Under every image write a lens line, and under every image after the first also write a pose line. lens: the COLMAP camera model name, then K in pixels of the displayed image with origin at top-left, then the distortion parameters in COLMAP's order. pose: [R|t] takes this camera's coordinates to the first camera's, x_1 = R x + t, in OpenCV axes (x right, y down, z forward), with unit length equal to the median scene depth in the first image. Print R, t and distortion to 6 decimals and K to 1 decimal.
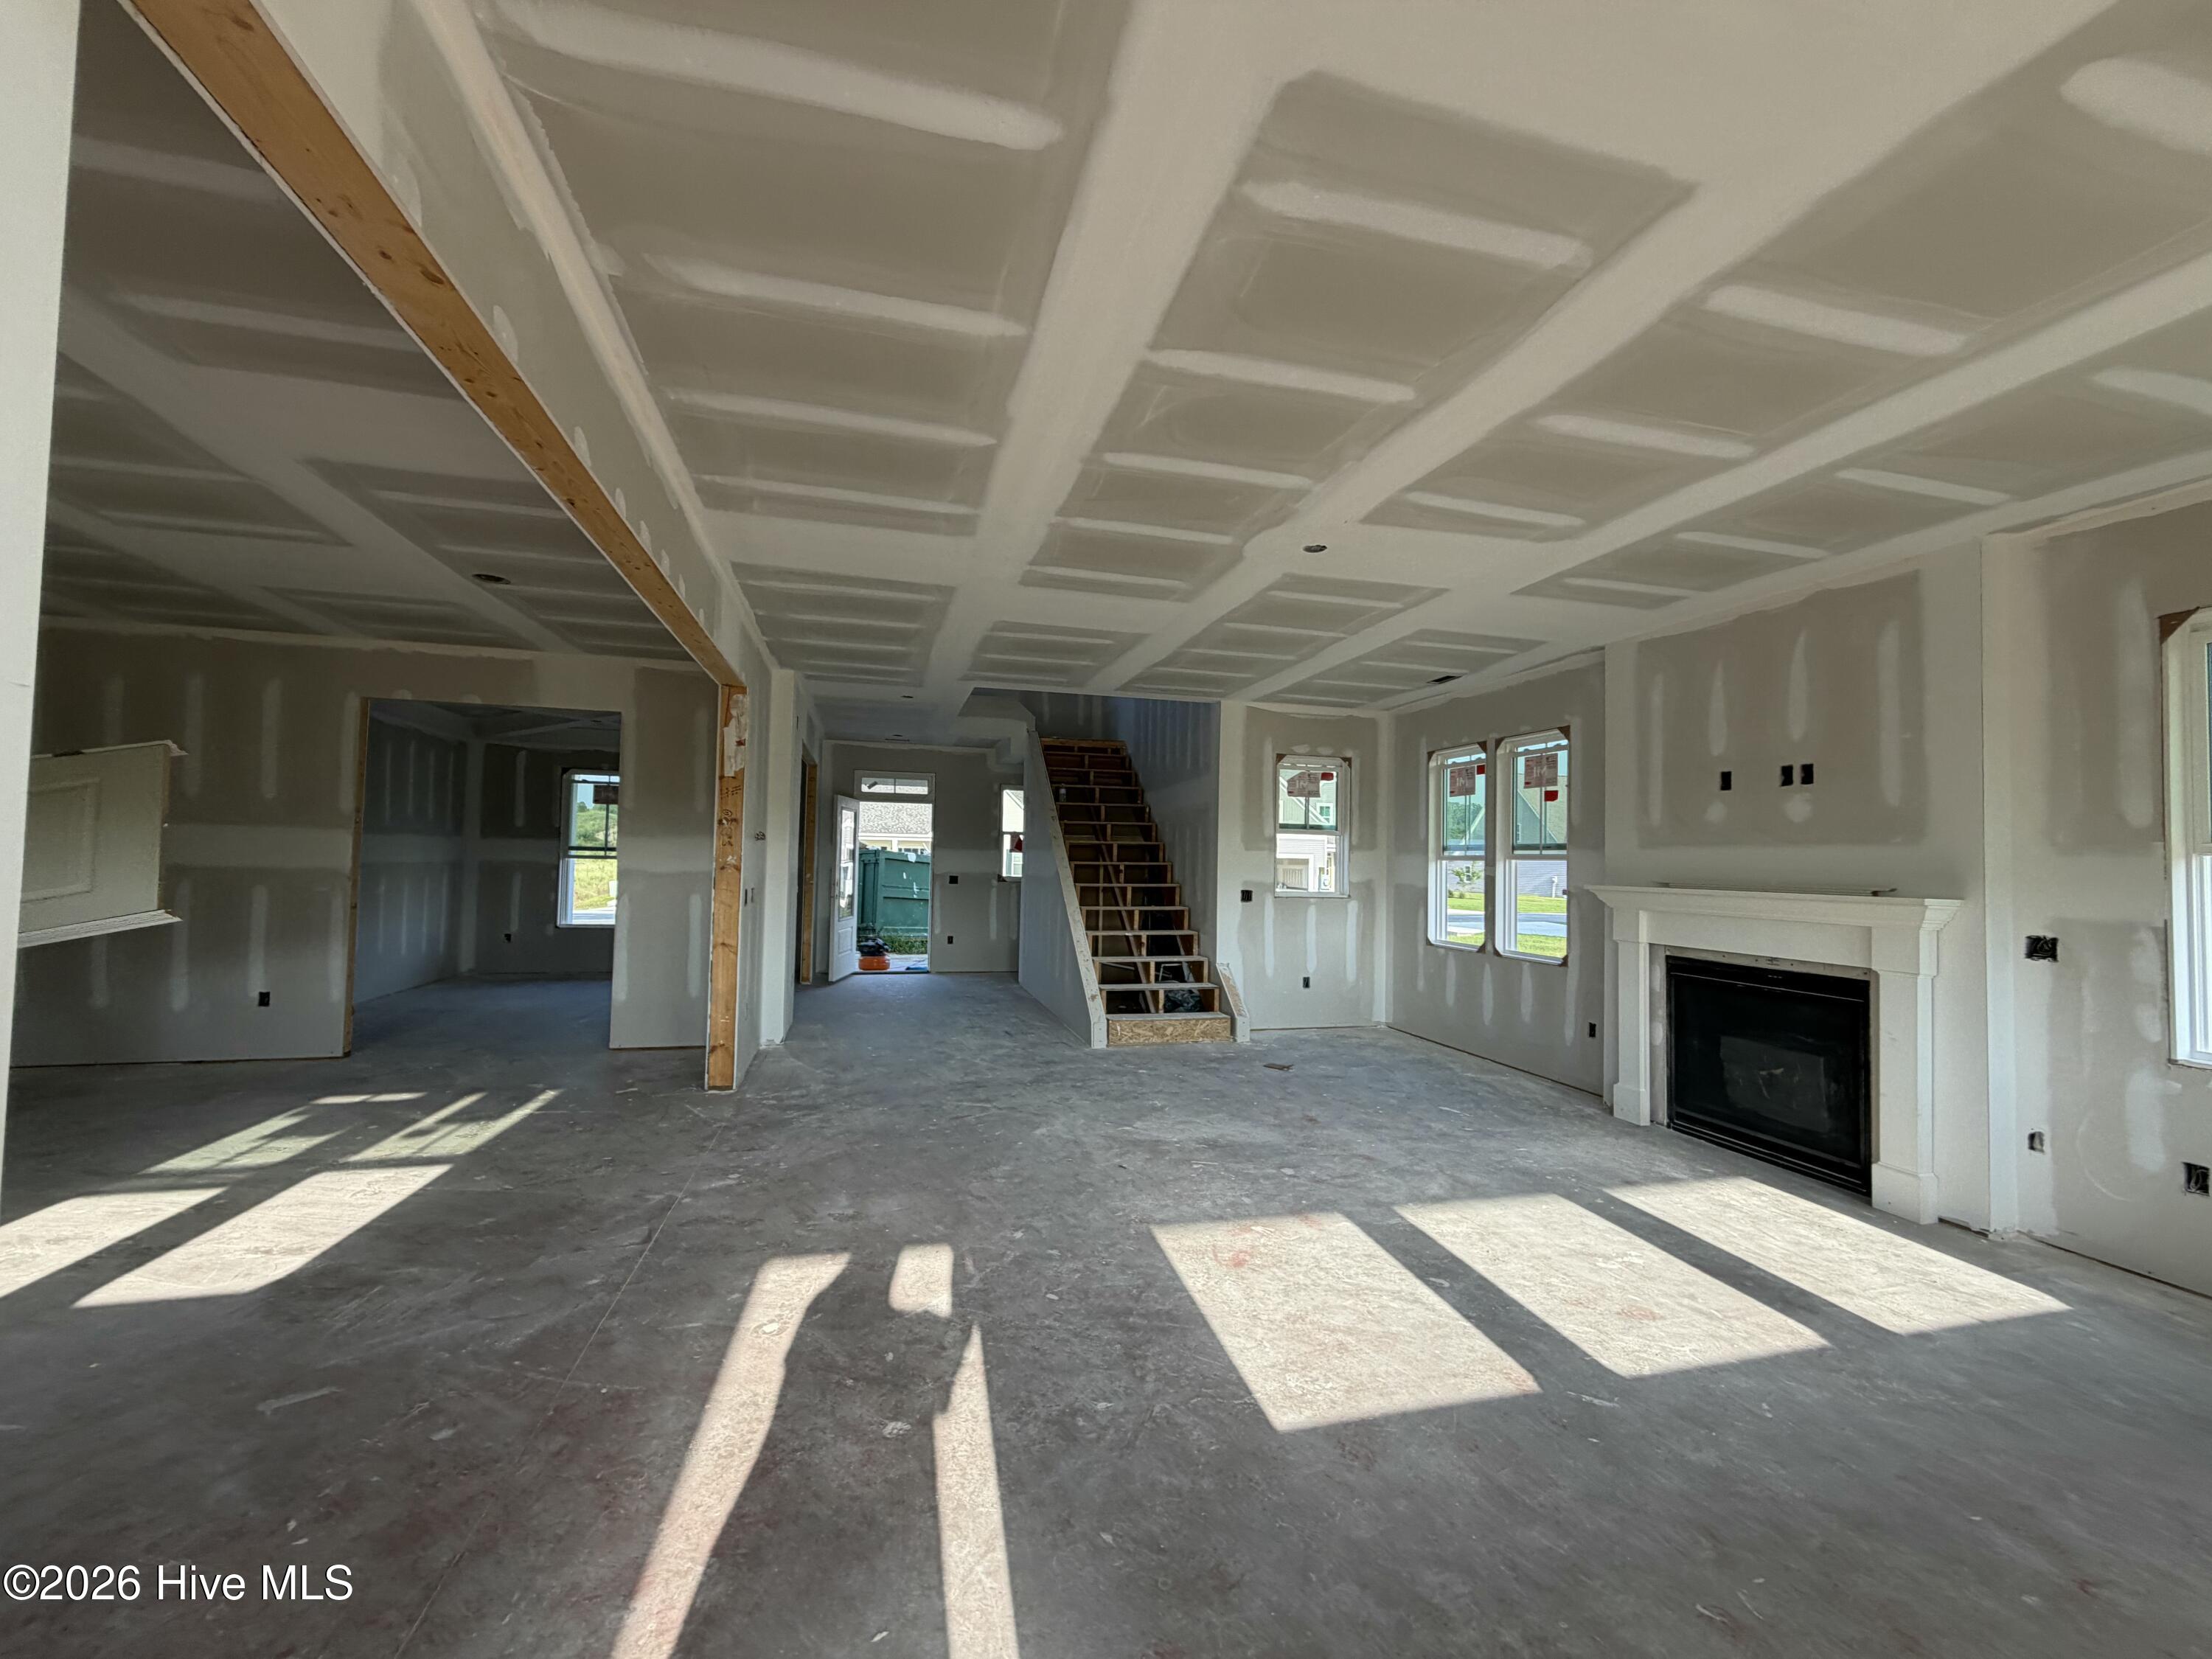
lens RADIAL K [[881.8, 0, 1096.3], [0, 881.8, 833.3], [0, 0, 1]] dist [0.001749, -0.000648]
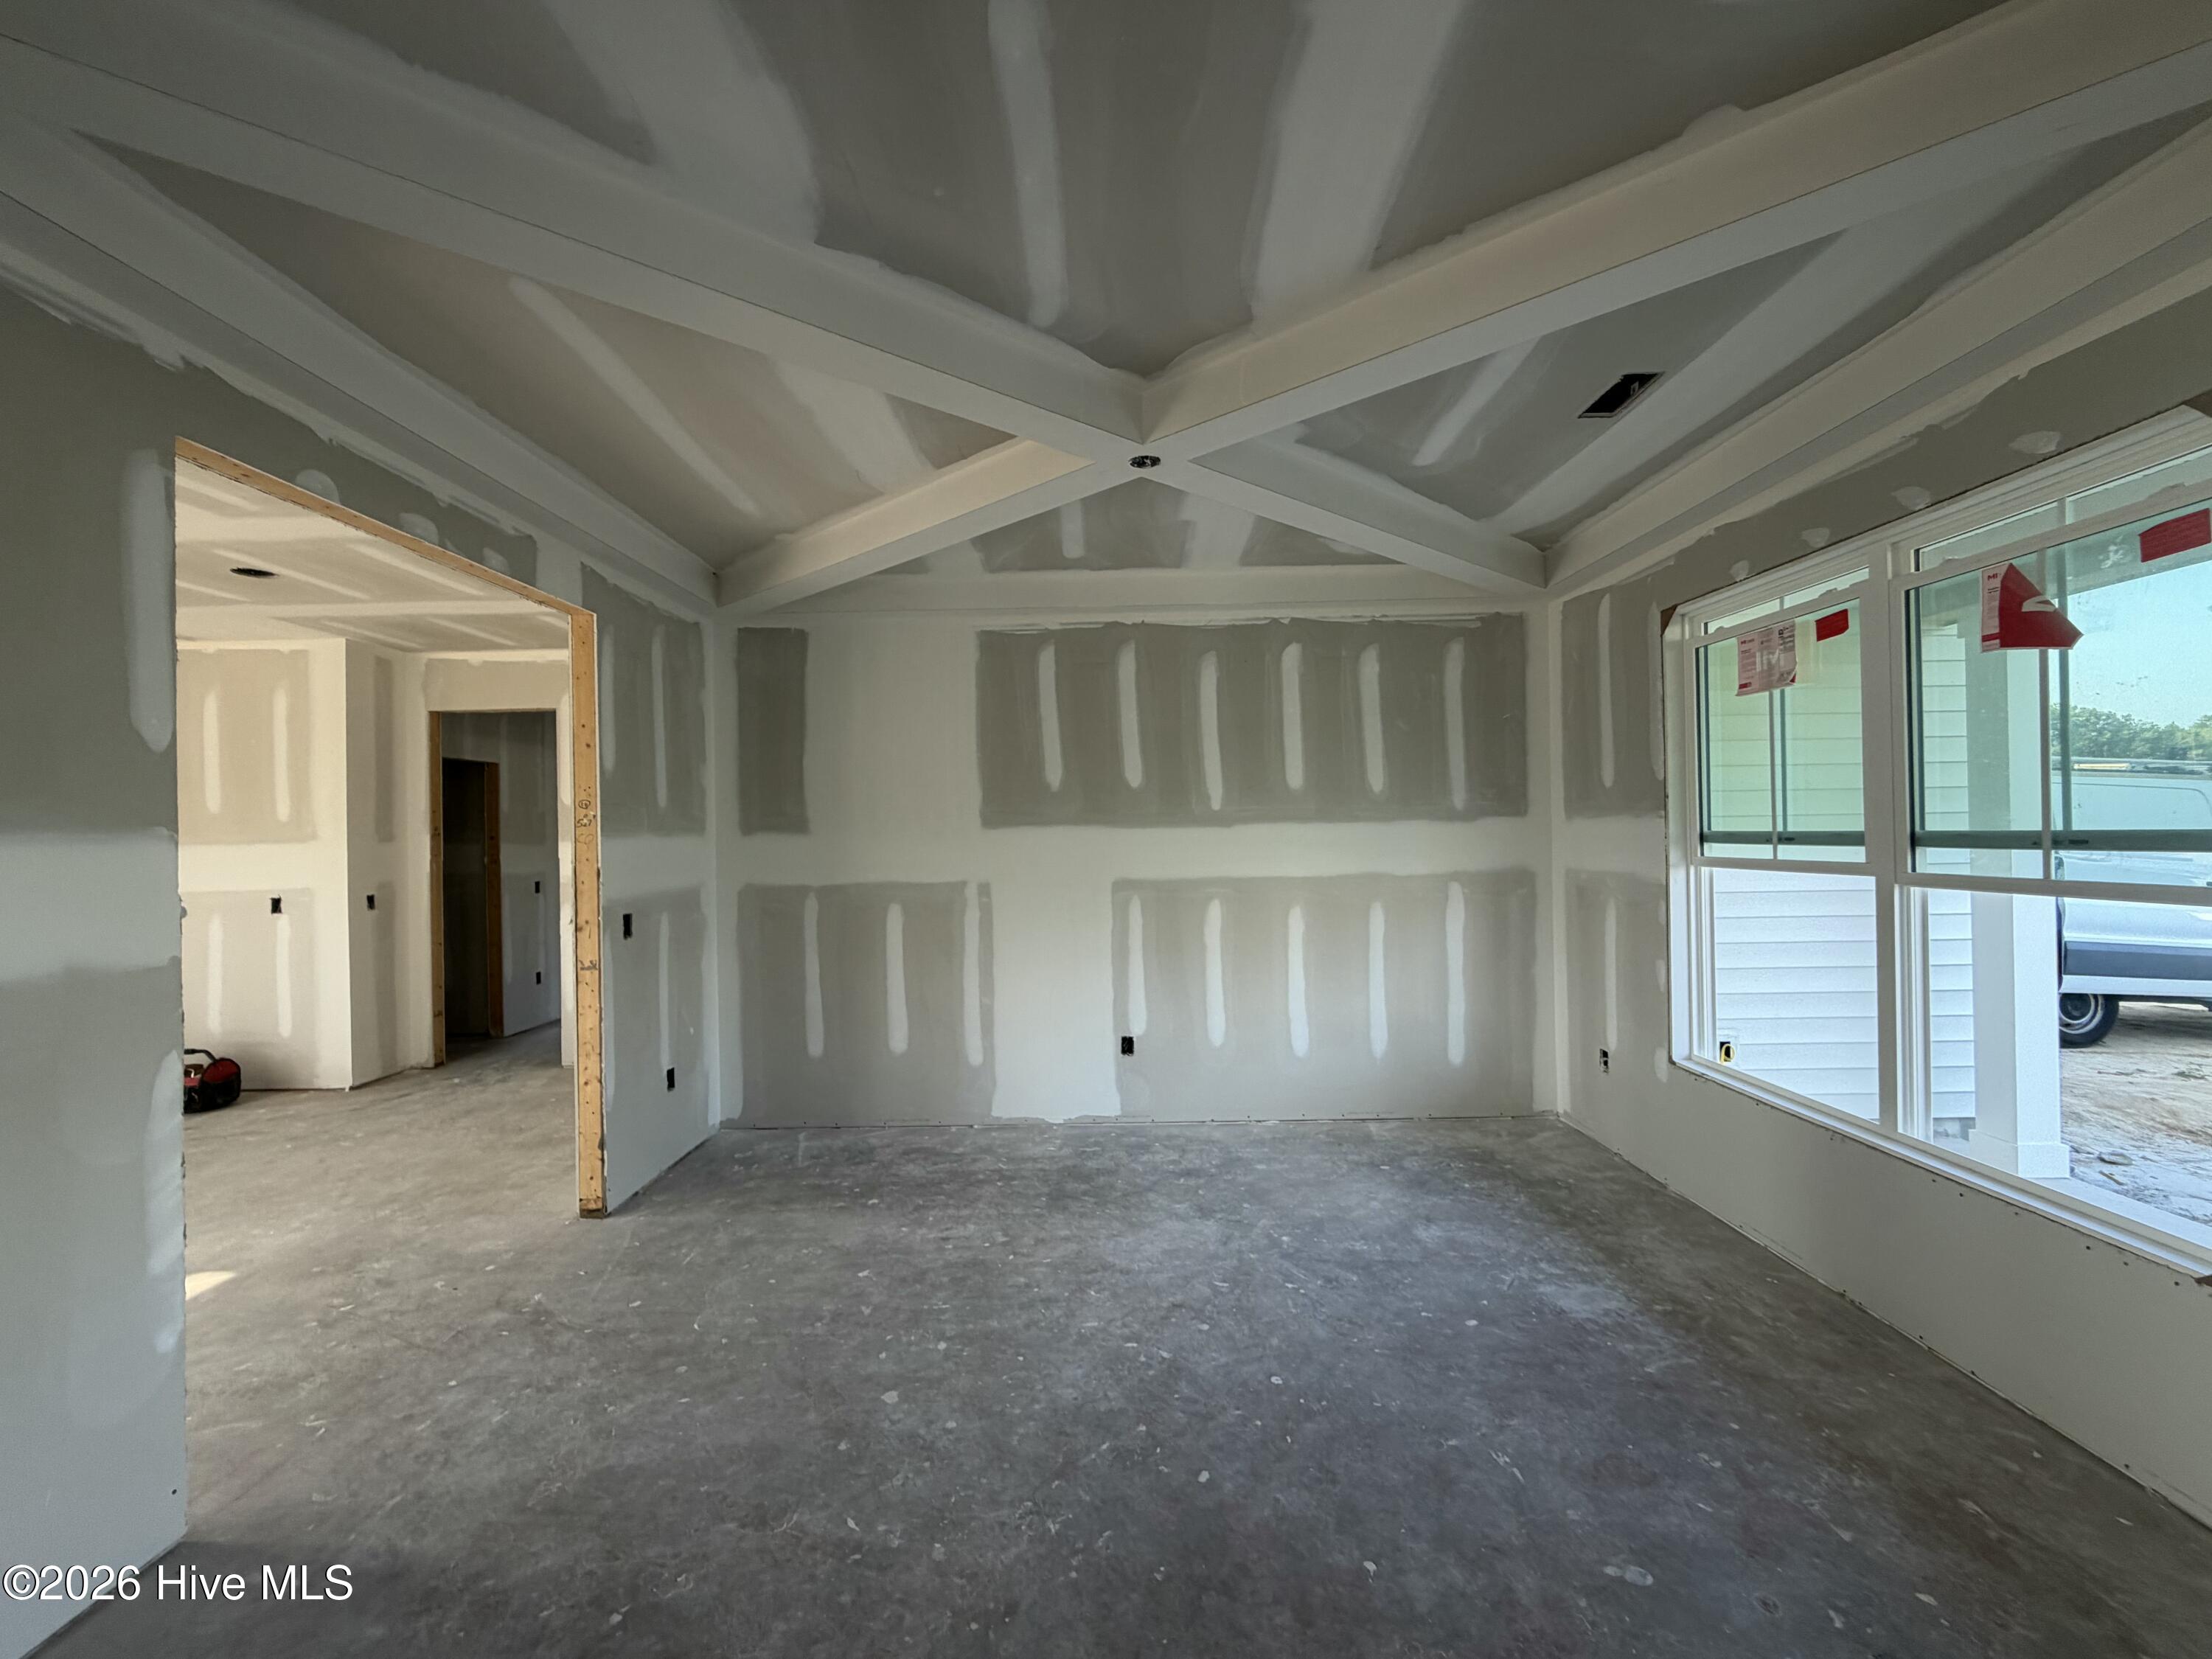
lens RADIAL K [[881.8, 0, 1096.8], [0, 881.8, 829.9], [0, 0, 1]] dist [0.001749, -0.000648]
pose [[-0.261807, -0.020282, -0.964907, -0.468323], [0.043411, 0.998520, -0.032767, 0.034203], [0.964143, -0.050467, -0.260539, 1.962006]]
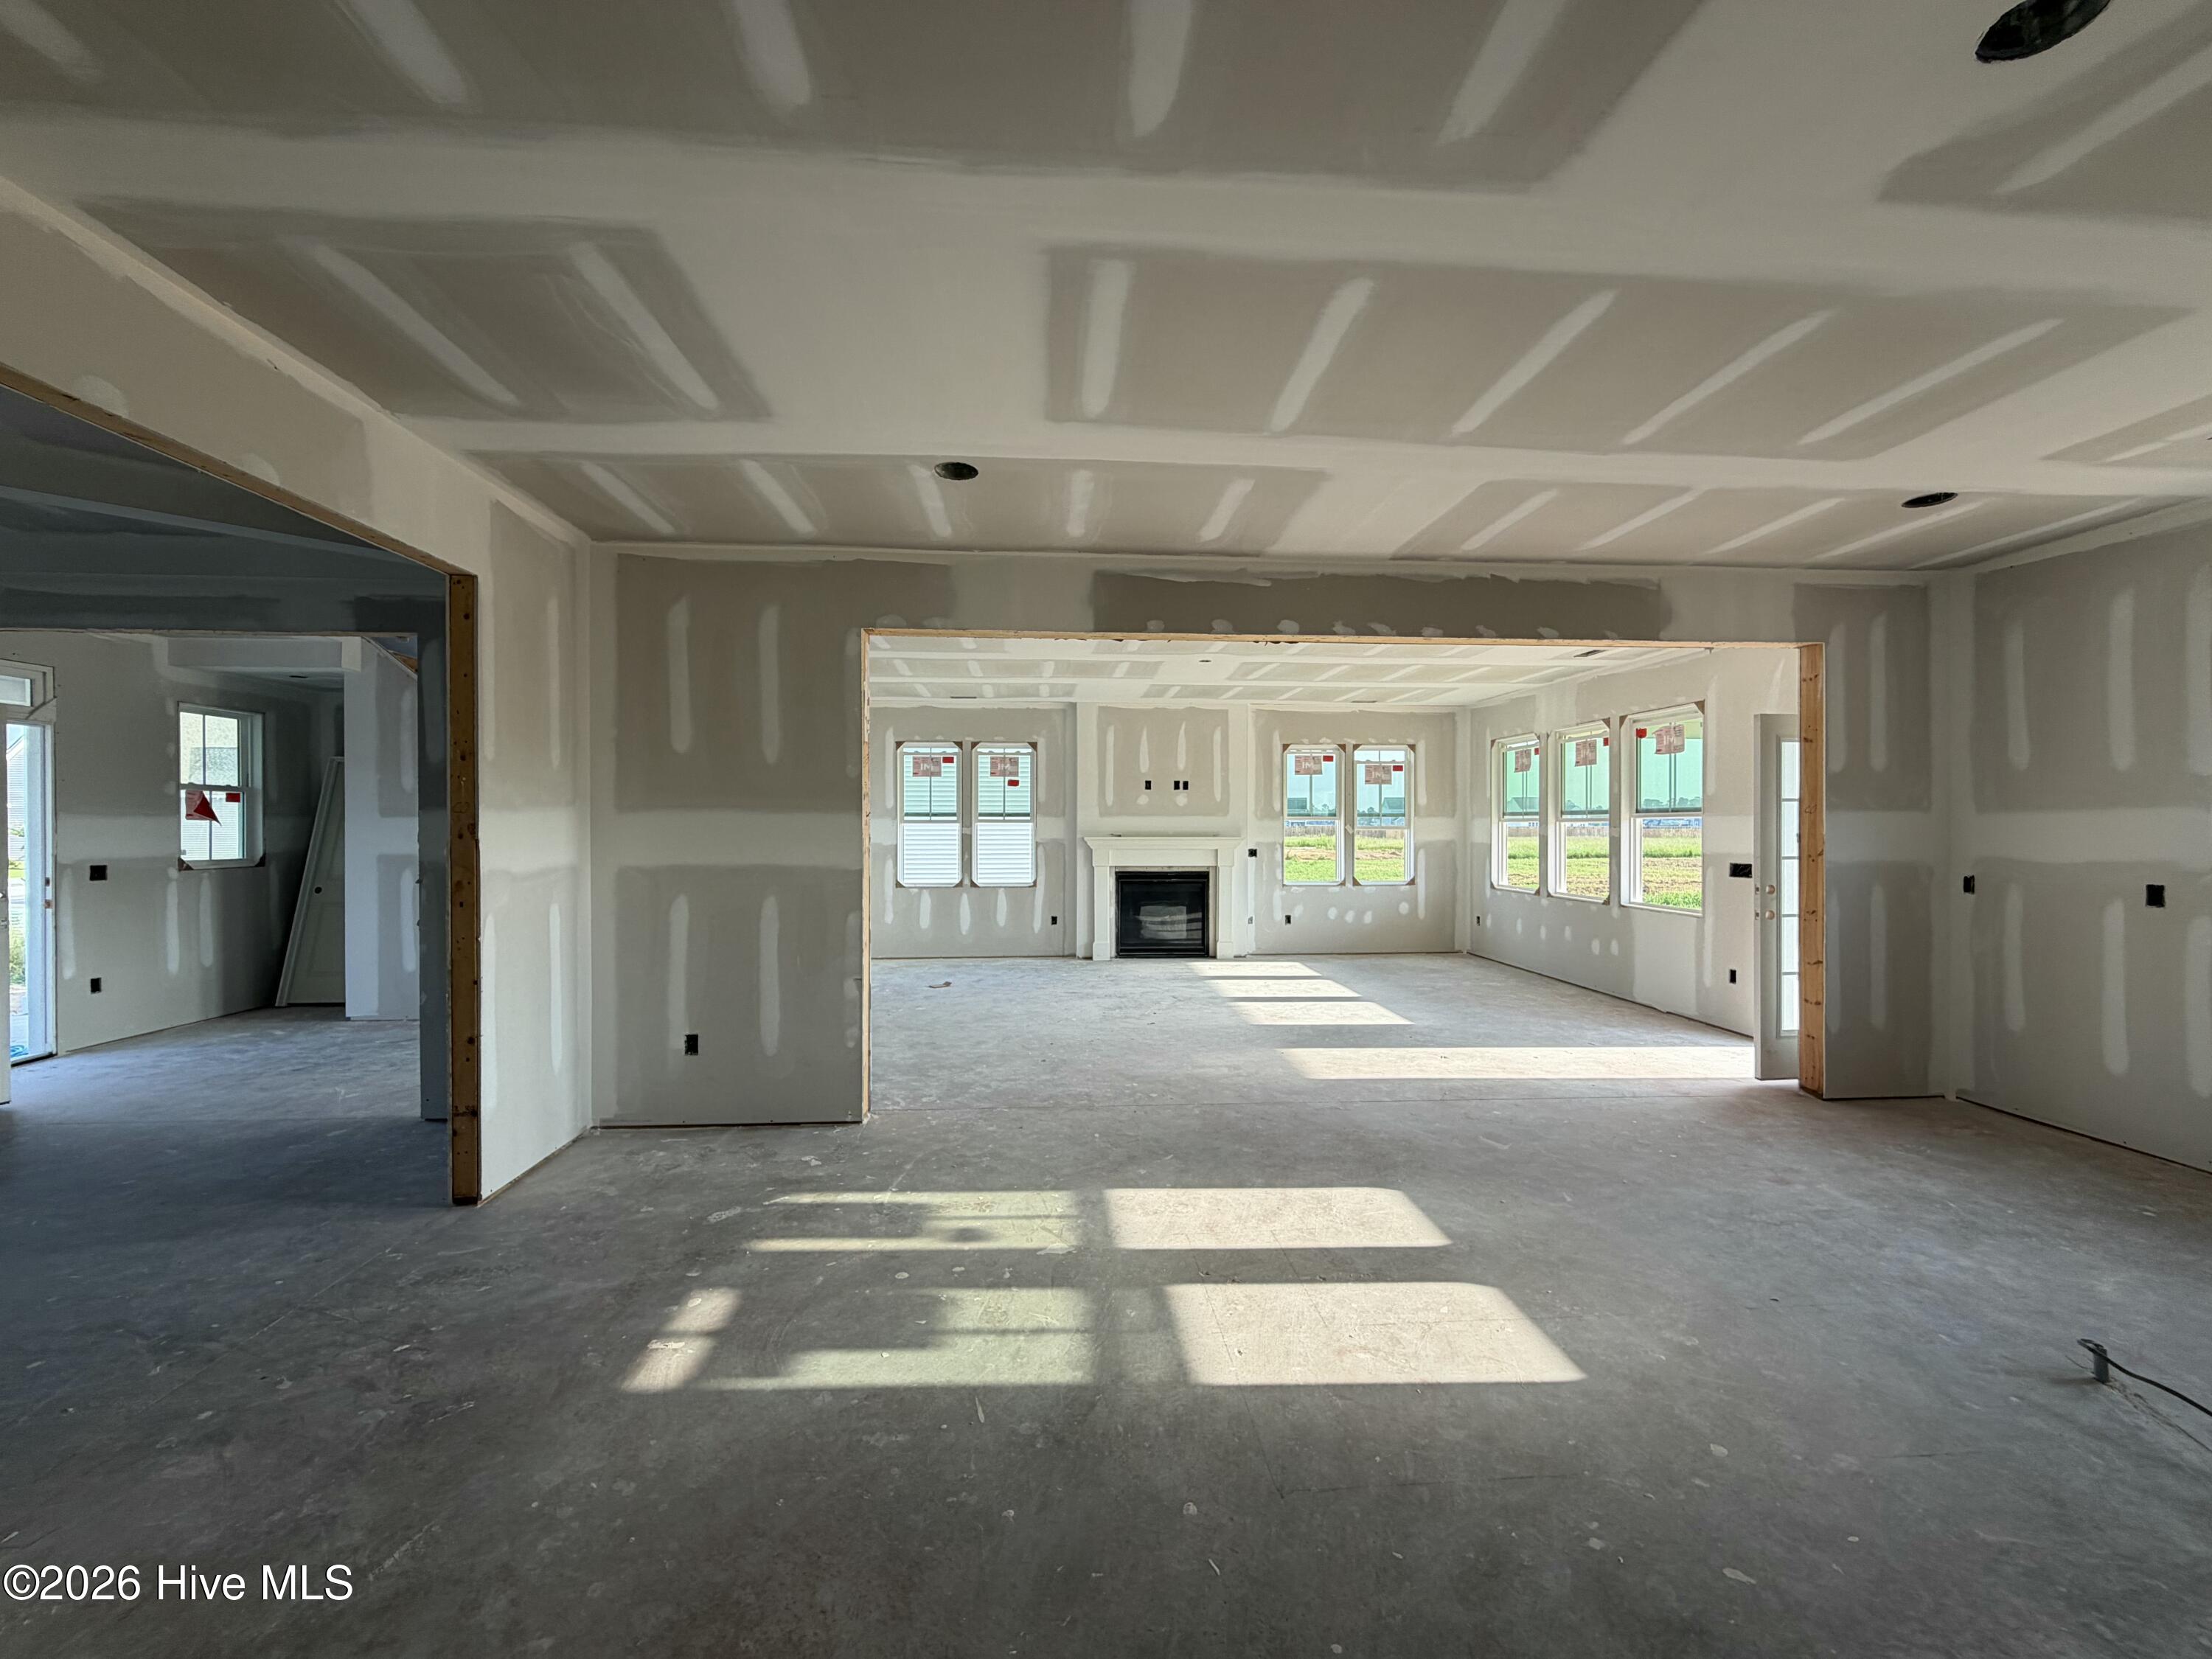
lens RADIAL K [[881.8, 0, 1101.0], [0, 881.8, 830.7], [0, 0, 1]] dist [0.001749, -0.000648]
pose [[0.181219, -0.026358, 0.983090, -1.399013], [-0.026785, 0.999138, 0.031726, -0.014592], [-0.983078, -0.032081, 0.180357, 0.743131]]
